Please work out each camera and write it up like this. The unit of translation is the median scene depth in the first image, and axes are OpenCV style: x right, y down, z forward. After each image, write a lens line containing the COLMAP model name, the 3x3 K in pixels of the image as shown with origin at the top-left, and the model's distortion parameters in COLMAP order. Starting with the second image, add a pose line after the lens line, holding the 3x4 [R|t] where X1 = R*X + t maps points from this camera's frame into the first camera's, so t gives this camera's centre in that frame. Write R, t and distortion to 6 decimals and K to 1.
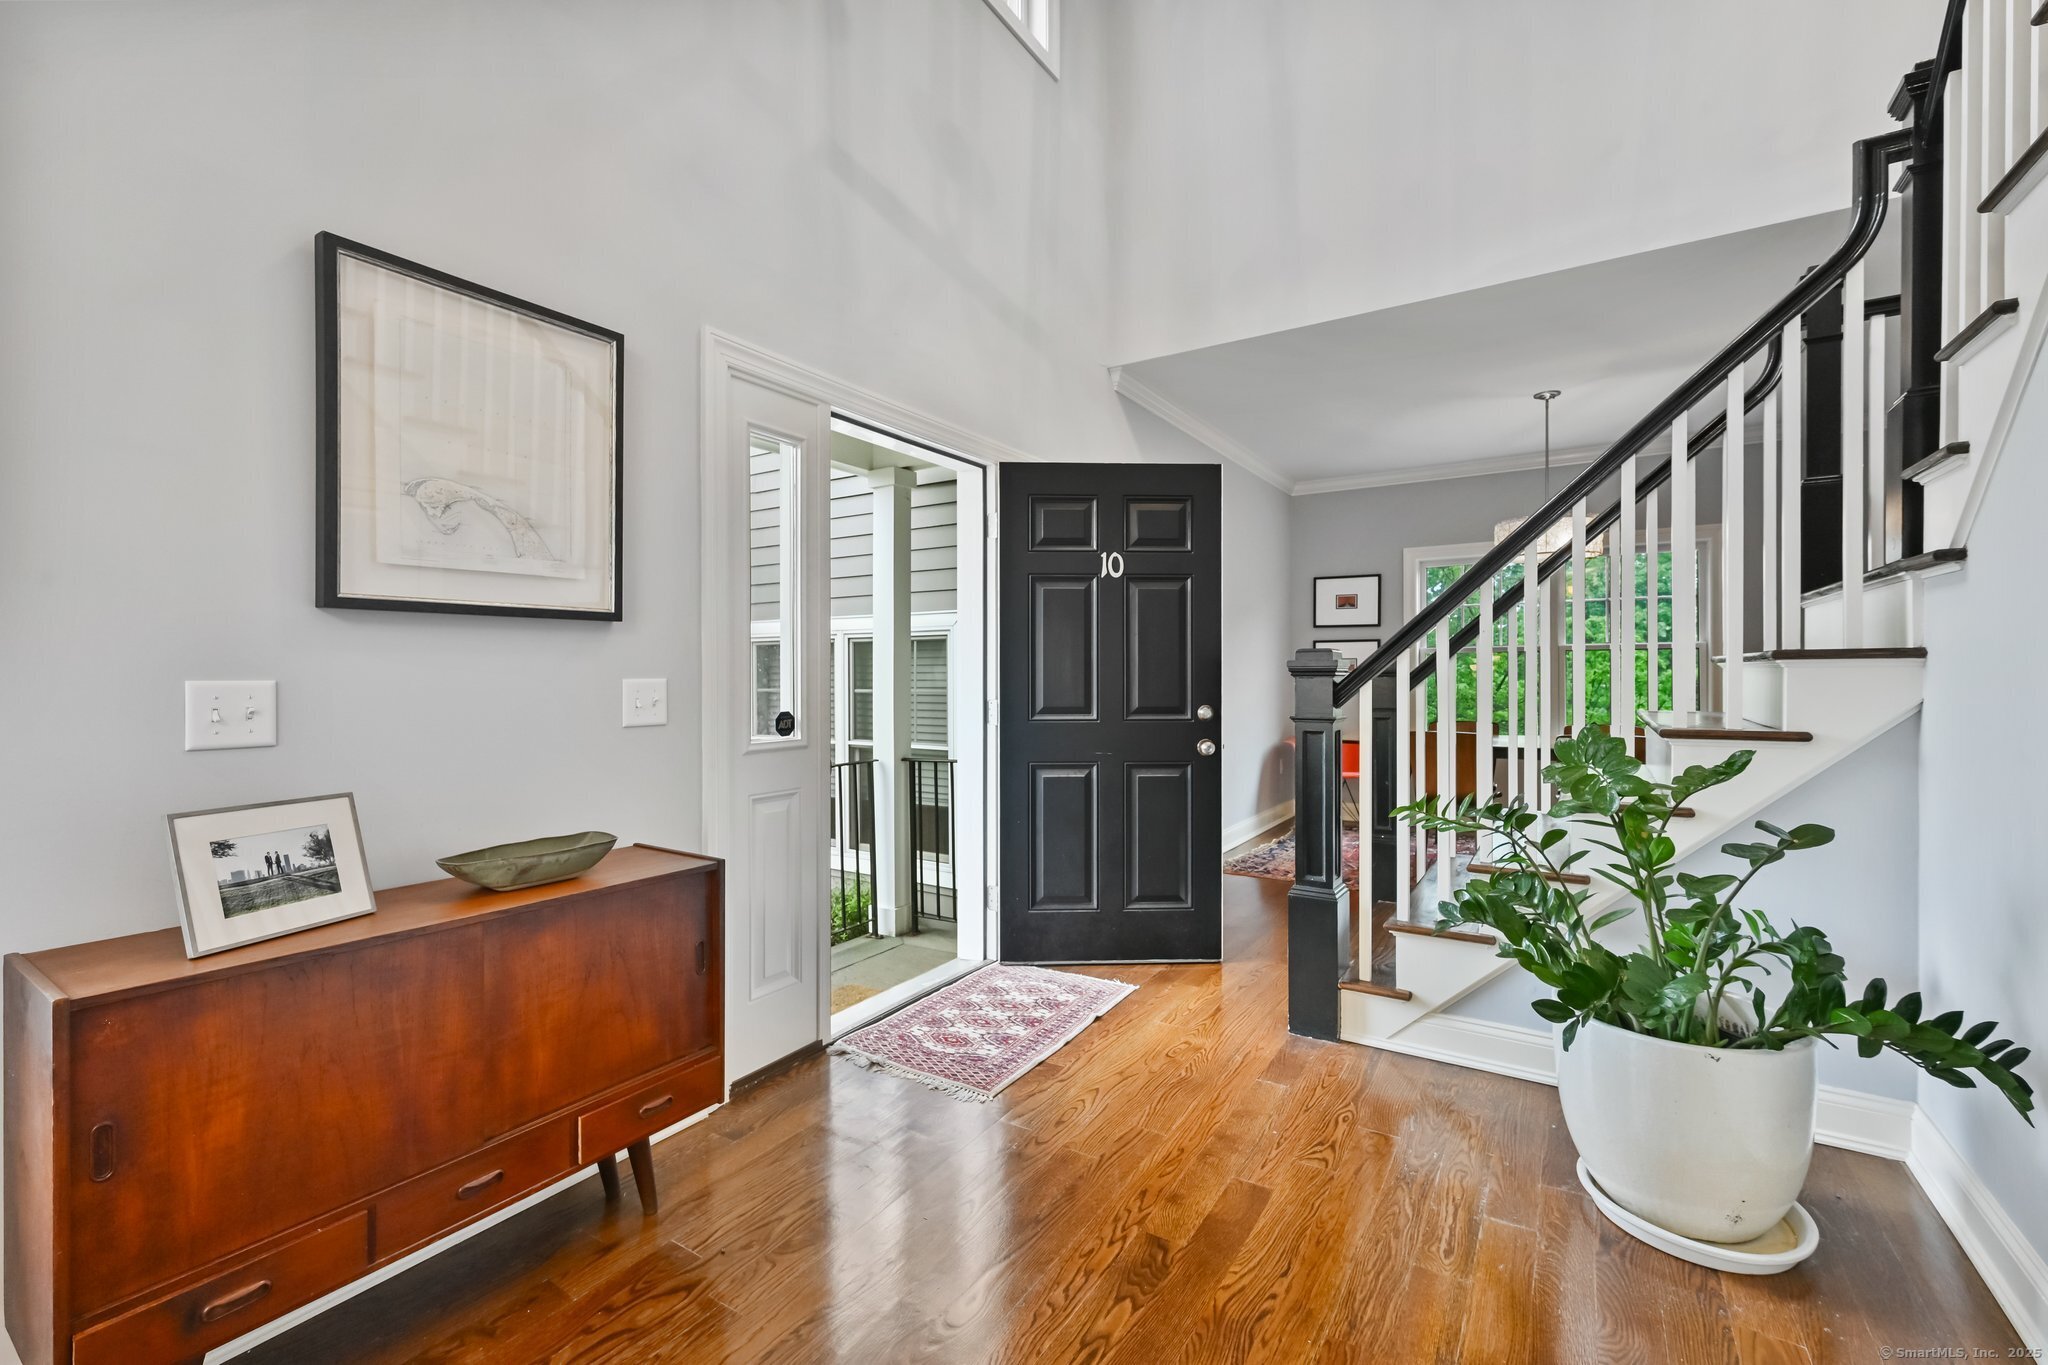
lens RADIAL K [[856.8, 0, 1024.0], [0, 856.8, 682.5], [0, 0, 1]] dist [0.001545, -0.000027]
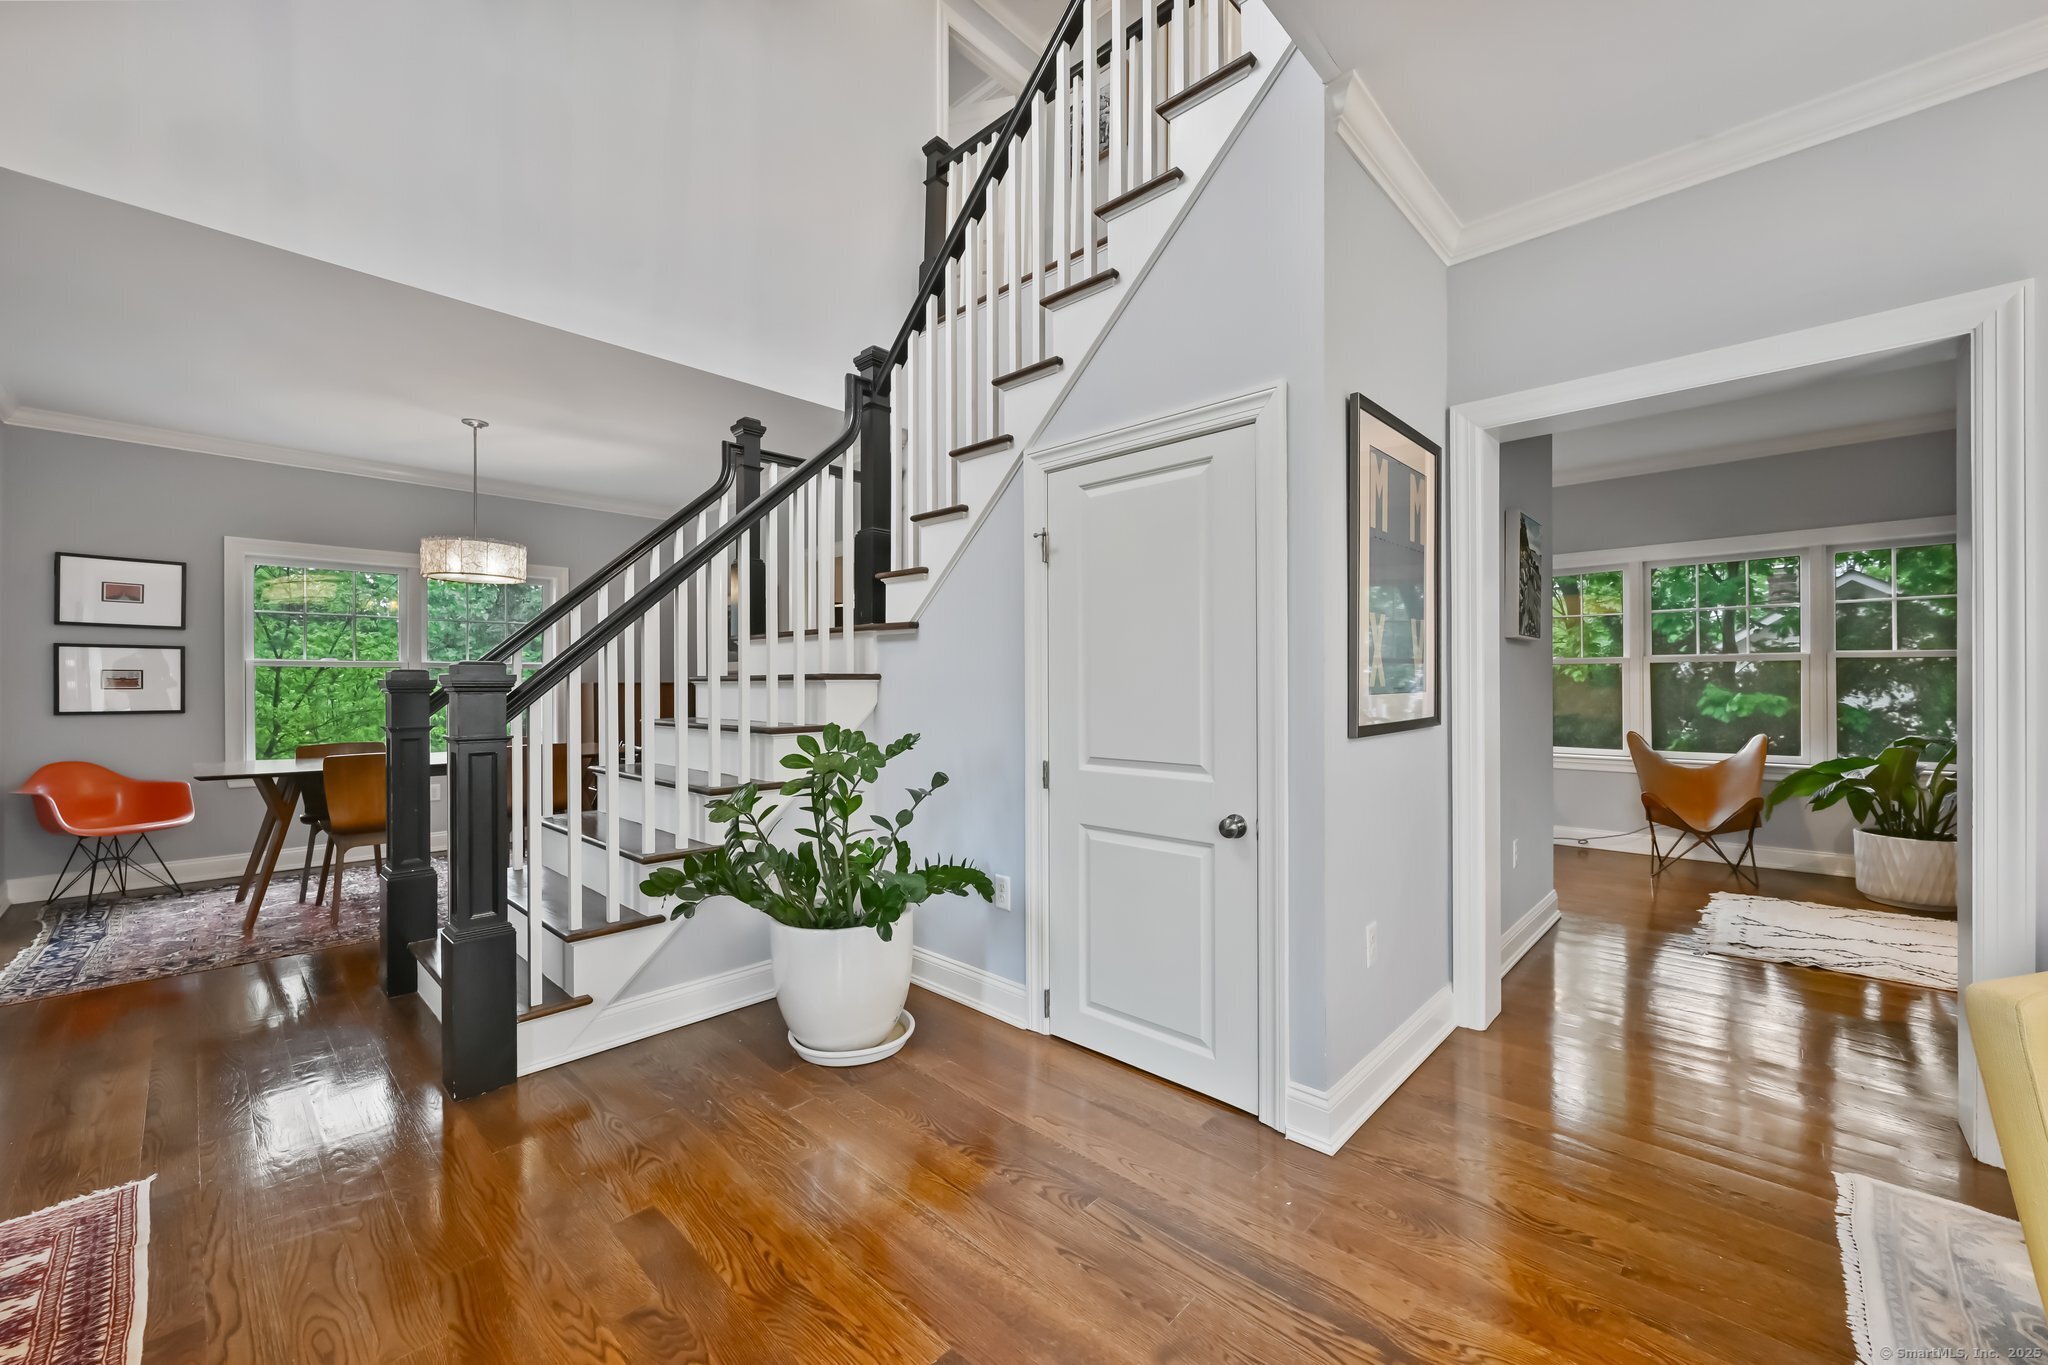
lens RADIAL K [[814.9, 0, 1024.0], [0, 814.9, 682.5], [0, 0, 1]] dist [0.000551, 0.000147]
pose [[0.183555, 0.011377, 0.982944, -0.431184], [0.011690, 0.999837, -0.013756, 0.002711], [-0.982940, 0.014016, 0.183392, 0.301875]]
